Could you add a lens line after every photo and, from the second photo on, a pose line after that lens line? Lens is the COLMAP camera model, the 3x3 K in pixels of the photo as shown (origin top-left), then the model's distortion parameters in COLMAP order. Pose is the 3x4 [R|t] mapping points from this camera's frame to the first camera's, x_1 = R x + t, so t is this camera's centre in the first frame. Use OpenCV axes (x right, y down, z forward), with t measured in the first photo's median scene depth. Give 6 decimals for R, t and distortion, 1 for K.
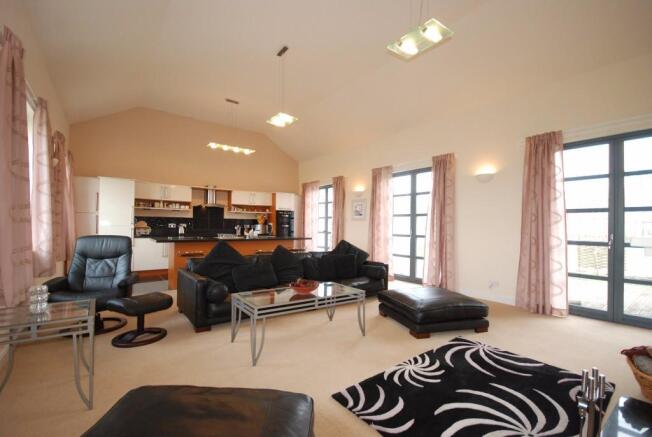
lens RADIAL K [[294.6, 0, 325.3], [0, 294.6, 224.7], [0, 0, 1]] dist [-0.001779, 0.003780]
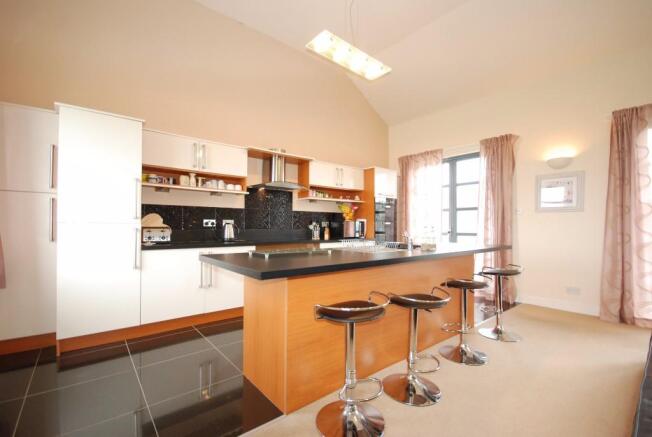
lens RADIAL K [[294.6, 0, 322.8], [0, 294.6, 221.4], [0, 0, 1]] dist [-0.001779, 0.003780]
pose [[0.998356, -0.005634, 0.057040, -0.350660], [0.005798, 0.999980, -0.002716, 0.002947], [-0.057024, 0.003042, 0.998368, 0.471454]]
